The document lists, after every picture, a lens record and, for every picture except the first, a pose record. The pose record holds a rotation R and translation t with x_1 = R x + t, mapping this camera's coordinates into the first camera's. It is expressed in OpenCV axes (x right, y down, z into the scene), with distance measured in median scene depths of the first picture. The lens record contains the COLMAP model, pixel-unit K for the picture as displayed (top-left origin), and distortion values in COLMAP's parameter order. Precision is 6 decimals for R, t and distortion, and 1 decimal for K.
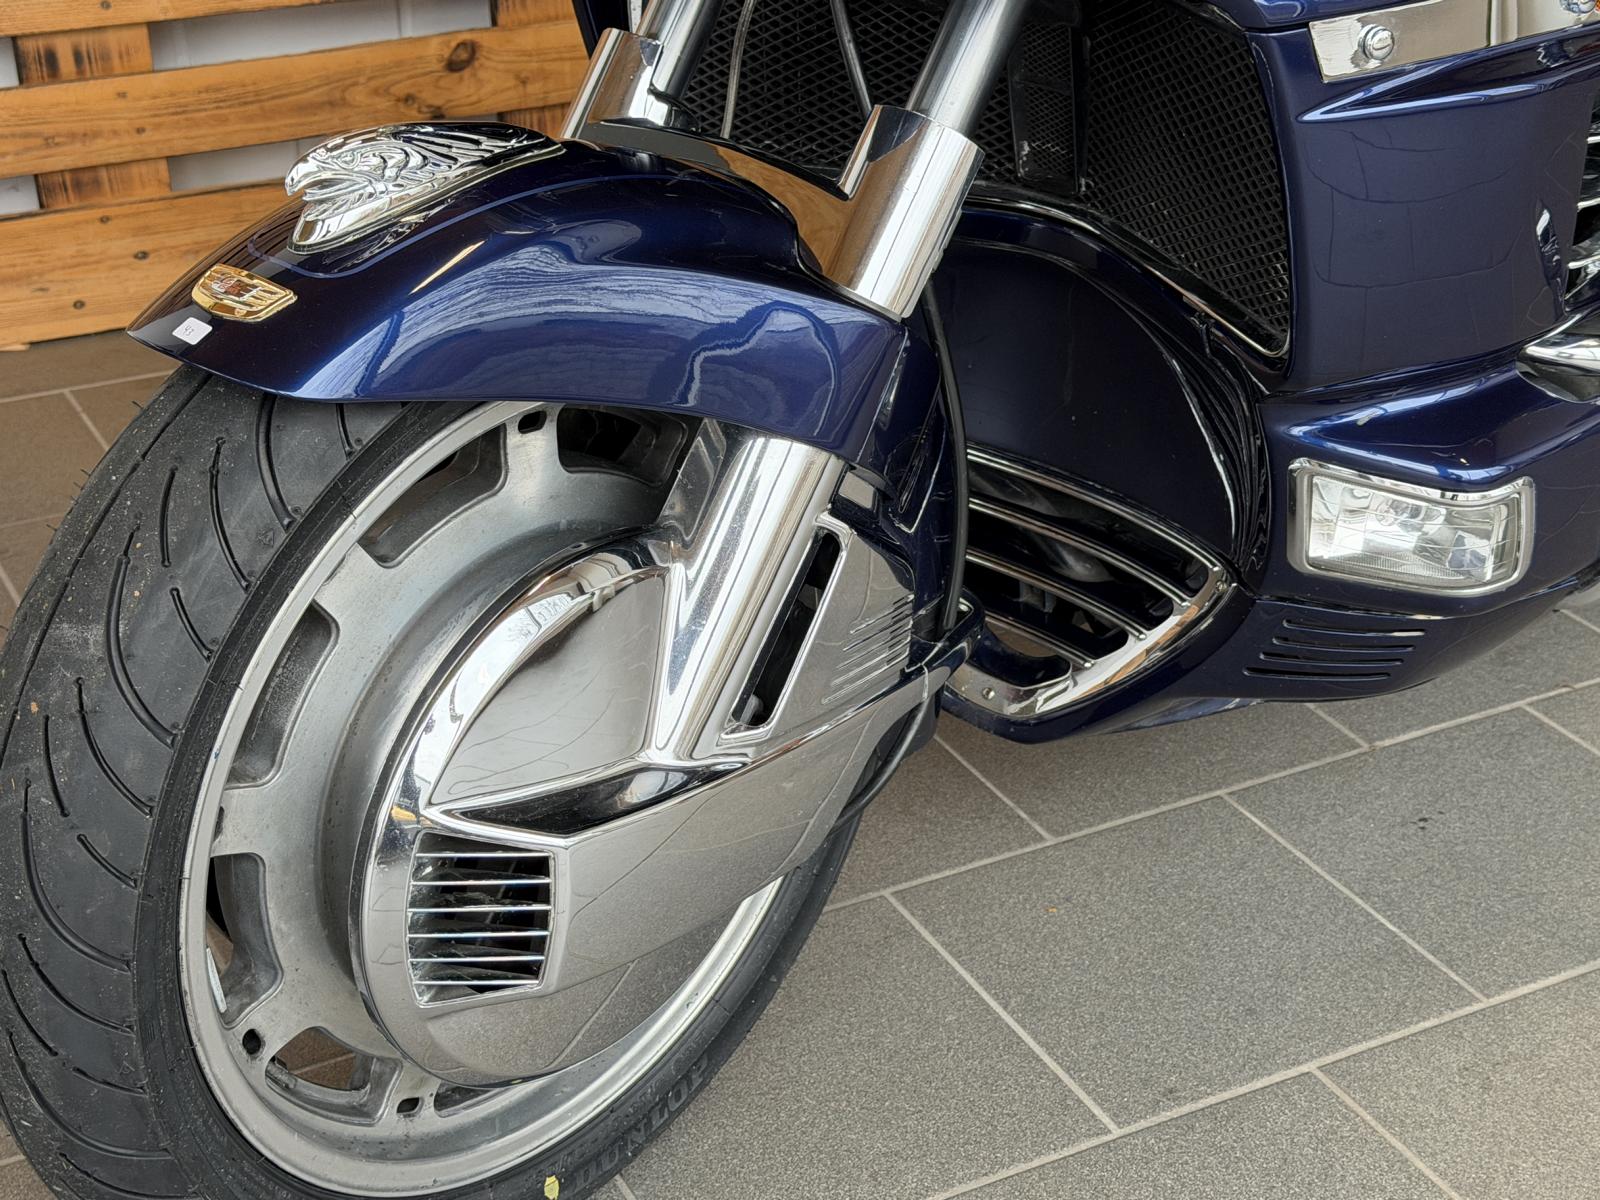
lens RADIAL K [[2498.3, 0, 794.2], [0, 2498.3, 608.1], [0, 0, 1]] dist [0.126342, 0.000000]
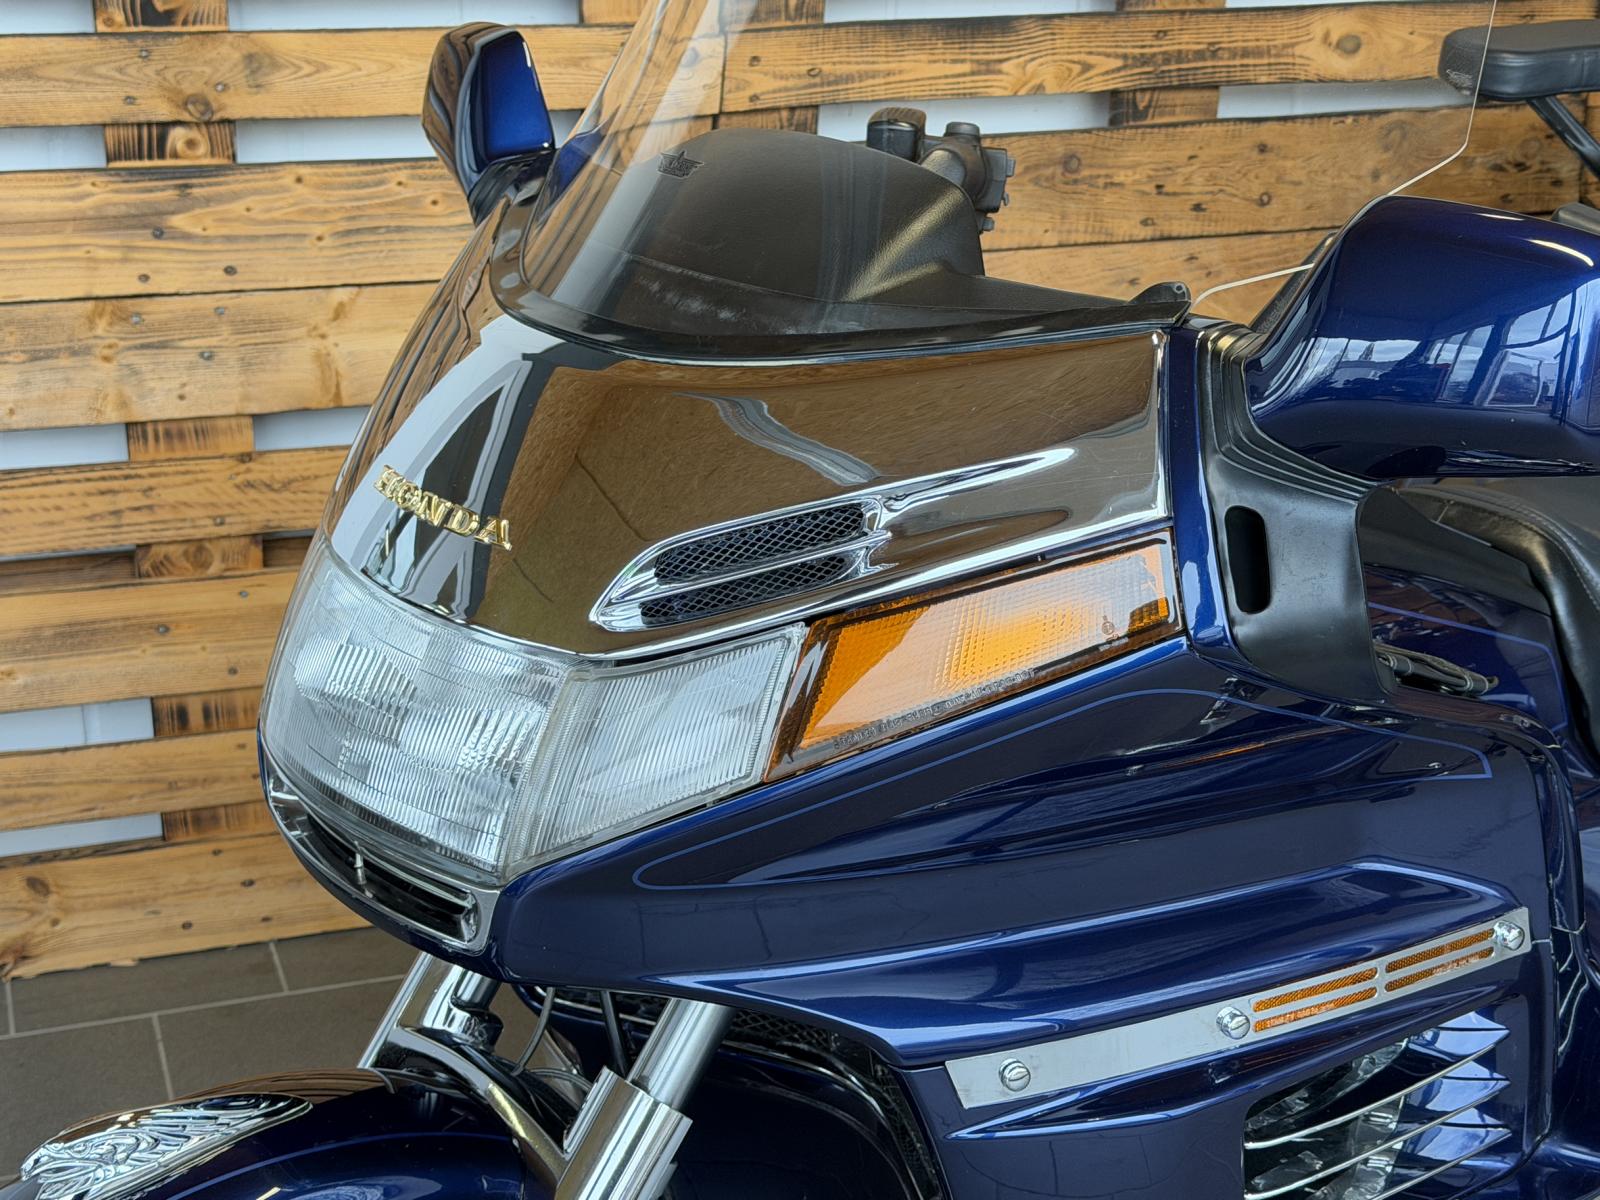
lens RADIAL K [[2498.3, 0, 816.7], [0, 2498.3, 601.2], [0, 0, 1]] dist [0.126342, 0.000000]
pose [[0.988732, 0.056737, -0.138529, 0.135673], [-0.076819, 0.986558, -0.144227, -0.125883], [0.128484, 0.153244, 0.979800, -0.063067]]
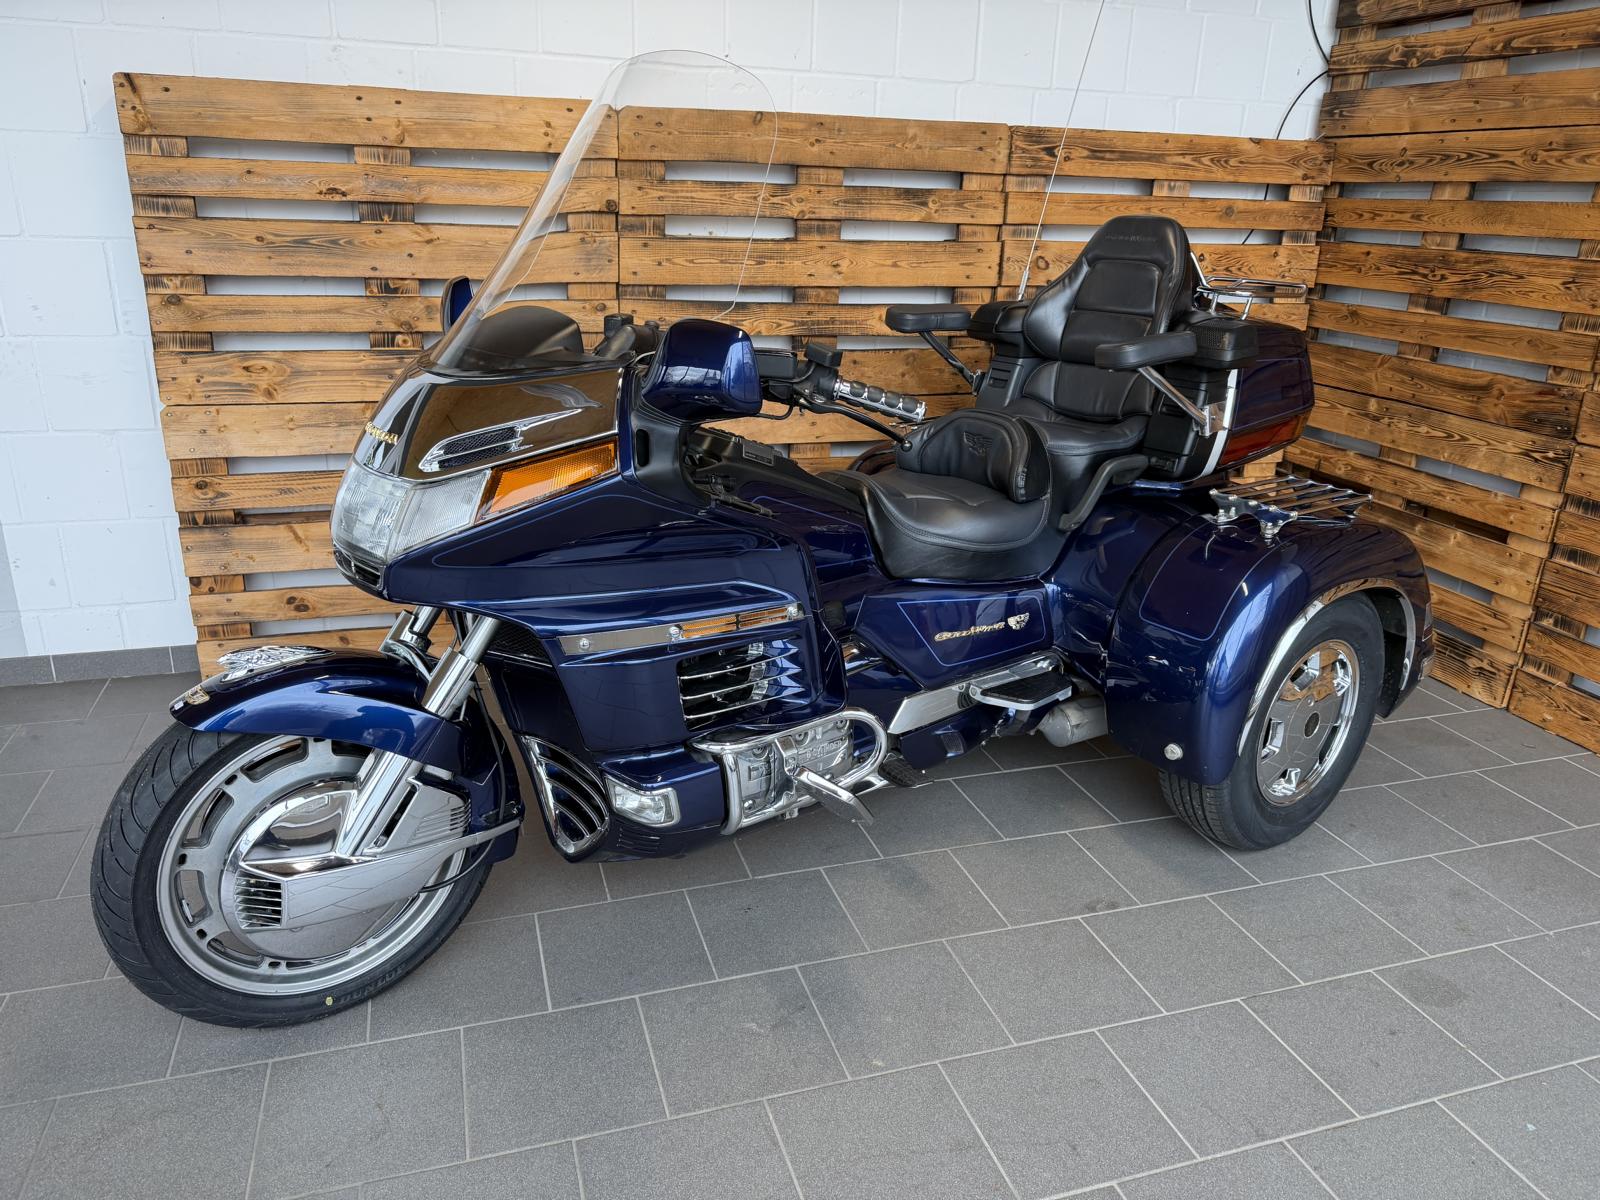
lens RADIAL K [[1127.1, 0, 807.3], [0, 1127.1, 606.9], [0, 0, 1]] dist [0.046421, -0.055042]
pose [[0.984844, 0.082589, -0.152514, 0.336315], [-0.104886, 0.983934, -0.144474, -0.046741], [0.138132, 0.158281, 0.977684, -0.150842]]
